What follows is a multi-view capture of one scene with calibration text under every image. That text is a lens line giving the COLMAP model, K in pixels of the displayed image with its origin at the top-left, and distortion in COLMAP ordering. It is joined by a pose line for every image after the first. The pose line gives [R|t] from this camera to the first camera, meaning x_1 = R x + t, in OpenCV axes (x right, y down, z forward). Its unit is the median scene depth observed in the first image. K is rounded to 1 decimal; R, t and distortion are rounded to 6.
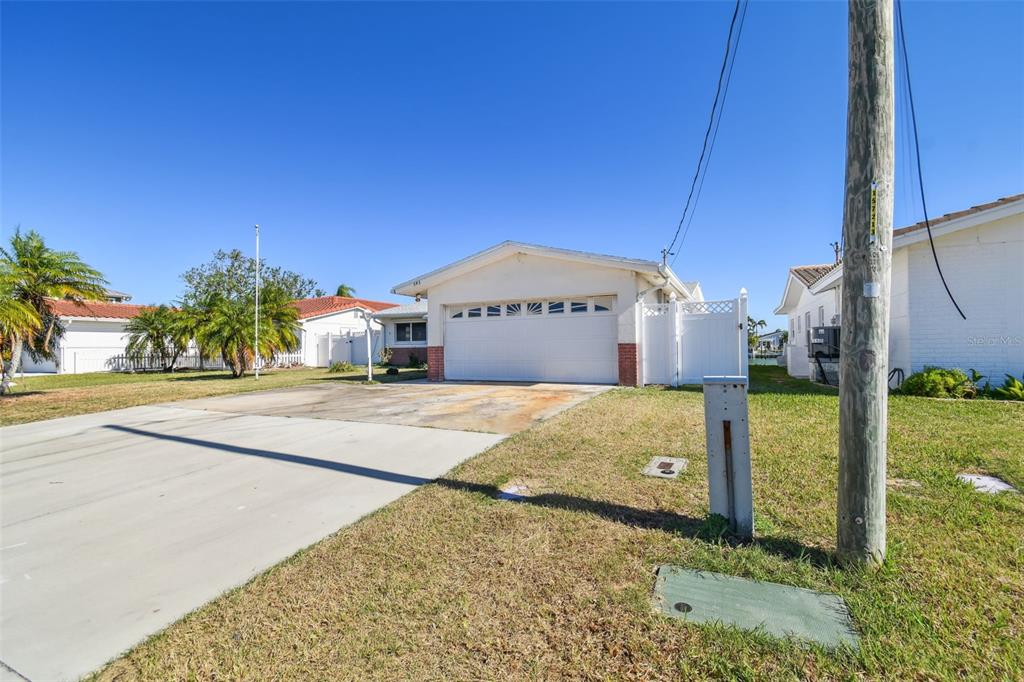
lens RADIAL K [[452.1, 0, 512.1], [0, 452.1, 335.1], [0, 0, 1]] dist [0.028893, -0.010958]
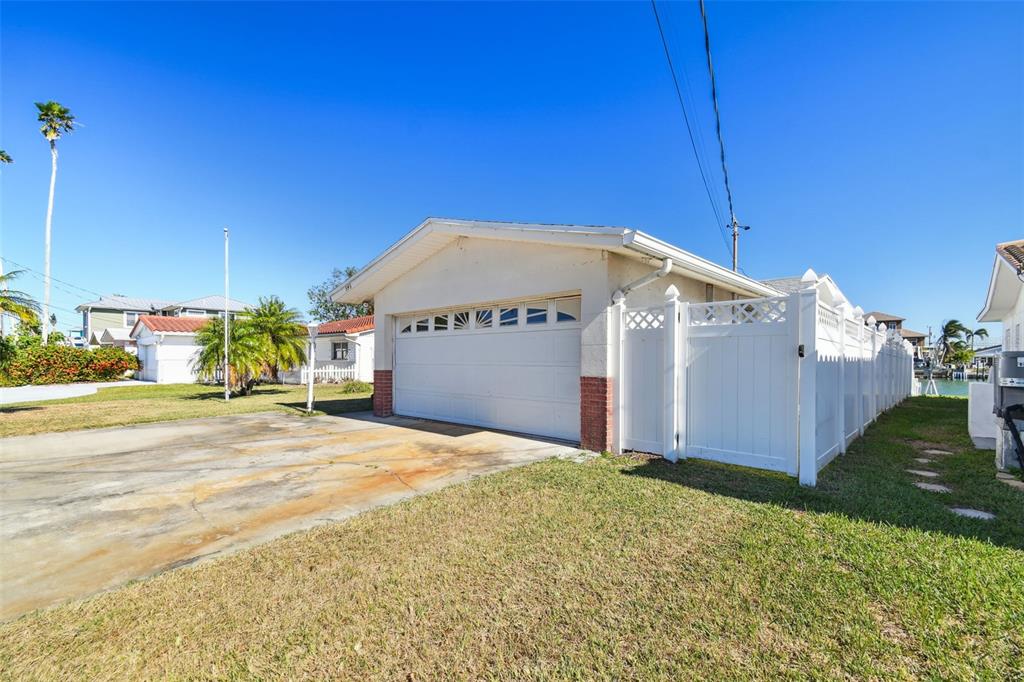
lens RADIAL K [[452.1, 0, 511.3], [0, 452.1, 363.3], [0, 0, 1]] dist [0.028893, -0.010958]
pose [[0.955240, 0.015859, -0.295407, 0.292524], [-0.004424, 0.999216, 0.039336, -0.019545], [0.295800, -0.036268, 0.954561, 0.375805]]
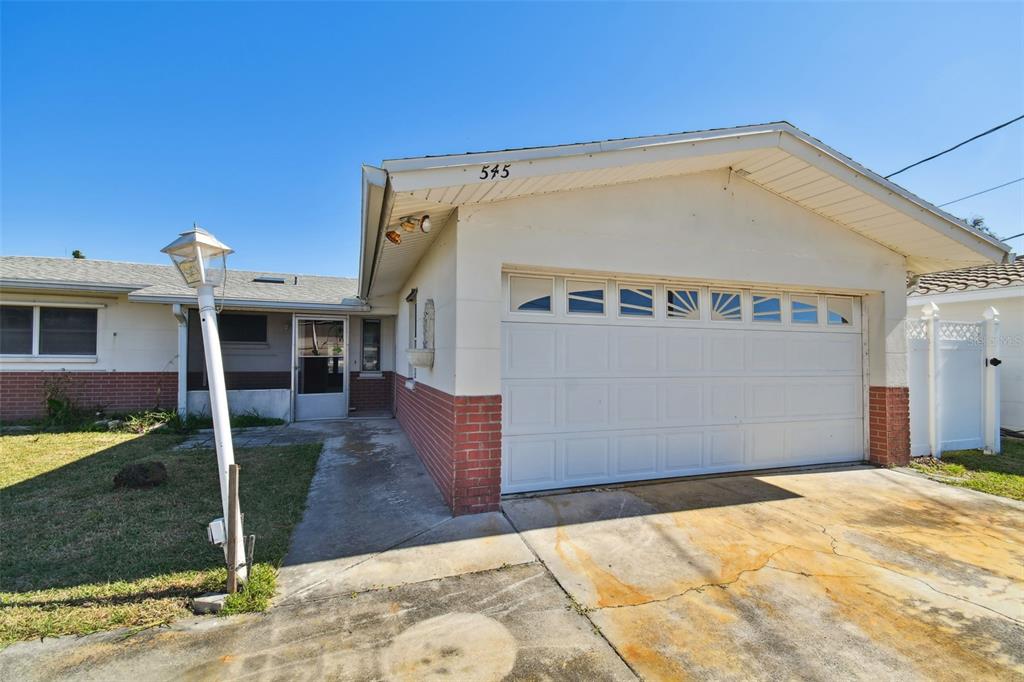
lens RADIAL K [[452.1, 0, 515.0], [0, 452.1, 345.7], [0, 0, 1]] dist [0.028893, -0.010958]
pose [[0.700735, 0.034435, 0.712590, -0.417287], [-0.035635, 0.999277, -0.013247, -0.007086], [-0.712531, -0.016110, 0.701455, 0.850146]]
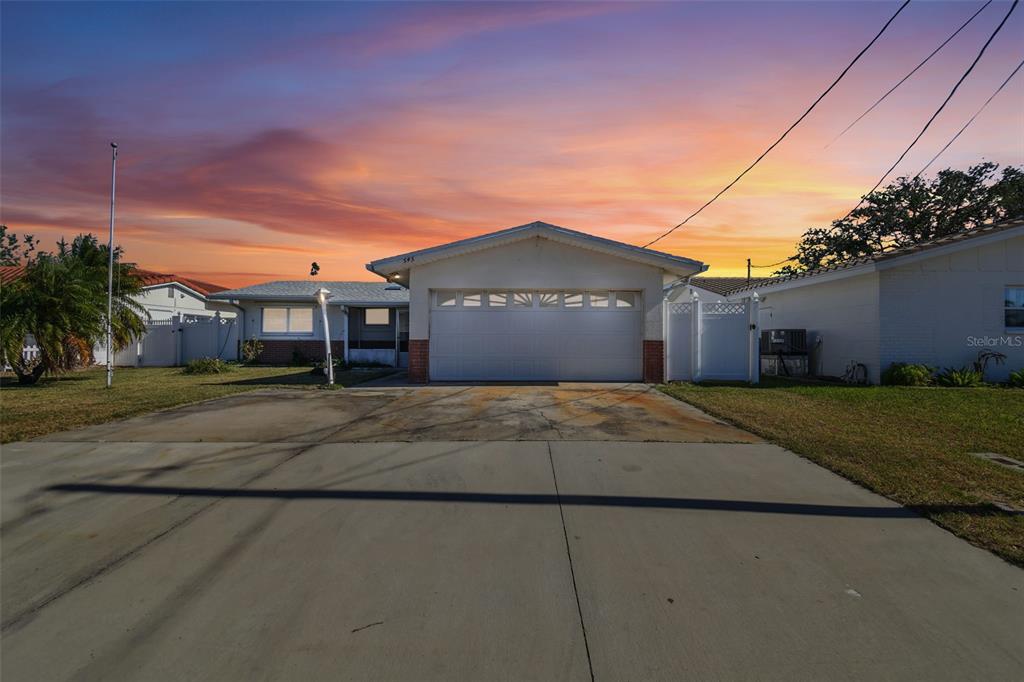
lens RADIAL K [[452.1, 0, 529.4], [0, 452.1, 344.9], [0, 0, 1]] dist [0.028893, -0.010958]
pose [[0.891552, 0.012986, 0.452731, -0.400525], [-0.026930, 0.999340, 0.024368, 0.010261], [-0.452116, -0.033918, 0.891314, 0.210119]]
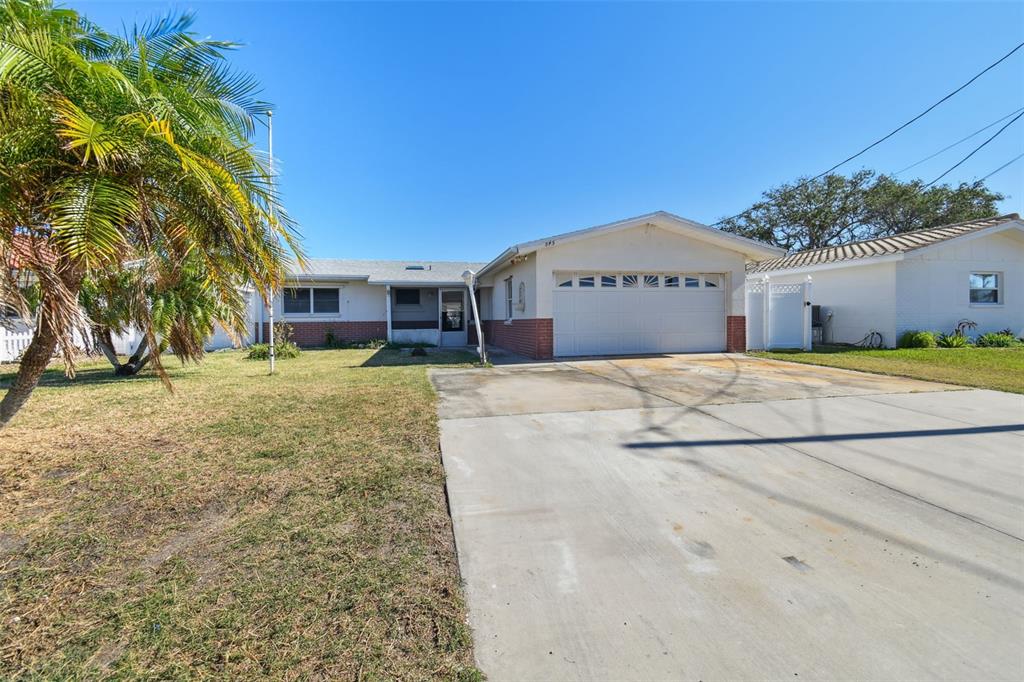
lens RADIAL K [[452.1, 0, 518.6], [0, 452.1, 325.4], [0, 0, 1]] dist [0.028893, -0.010958]
pose [[0.771136, -0.004998, 0.636651, -0.838616], [-0.013927, 0.999598, 0.024716, 0.019194], [-0.636518, -0.027925, 0.770756, 0.413039]]
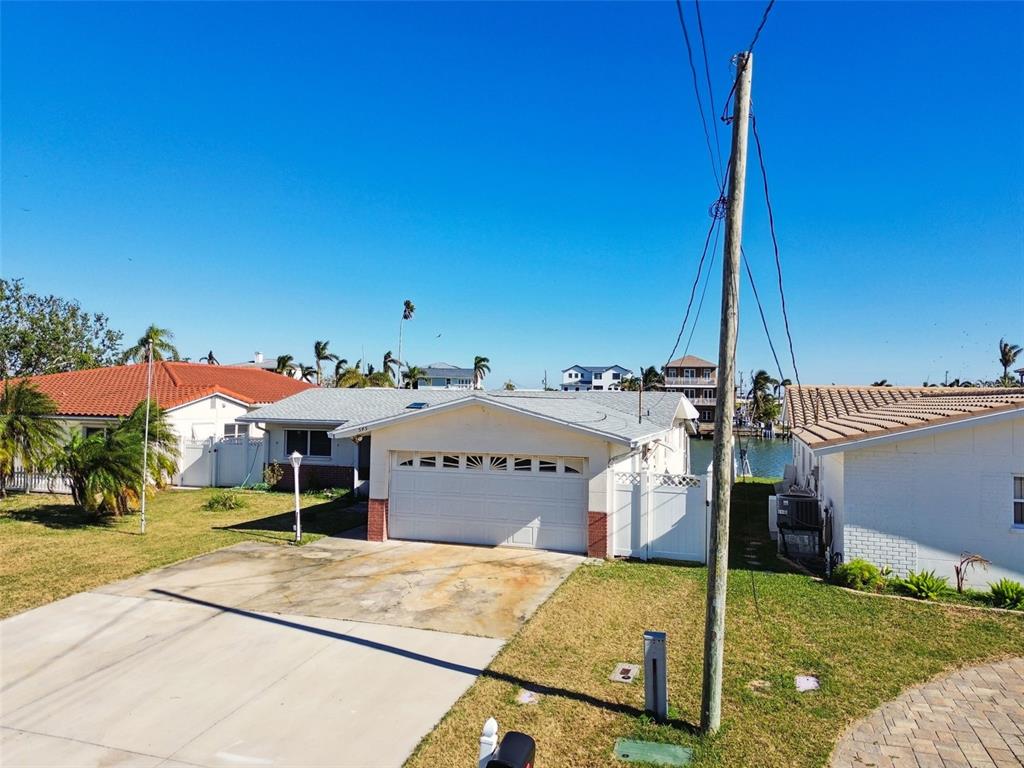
lens RADIAL K [[745.8, 0, 517.2], [0, 745.8, 373.6], [0, 0, 1]] dist [0.071127, -0.056549]
pose [[0.988496, 0.030847, 0.148070, -0.142230], [-0.029985, 0.999518, -0.008055, -0.230851], [-0.148247, 0.003522, 0.988944, -0.486620]]
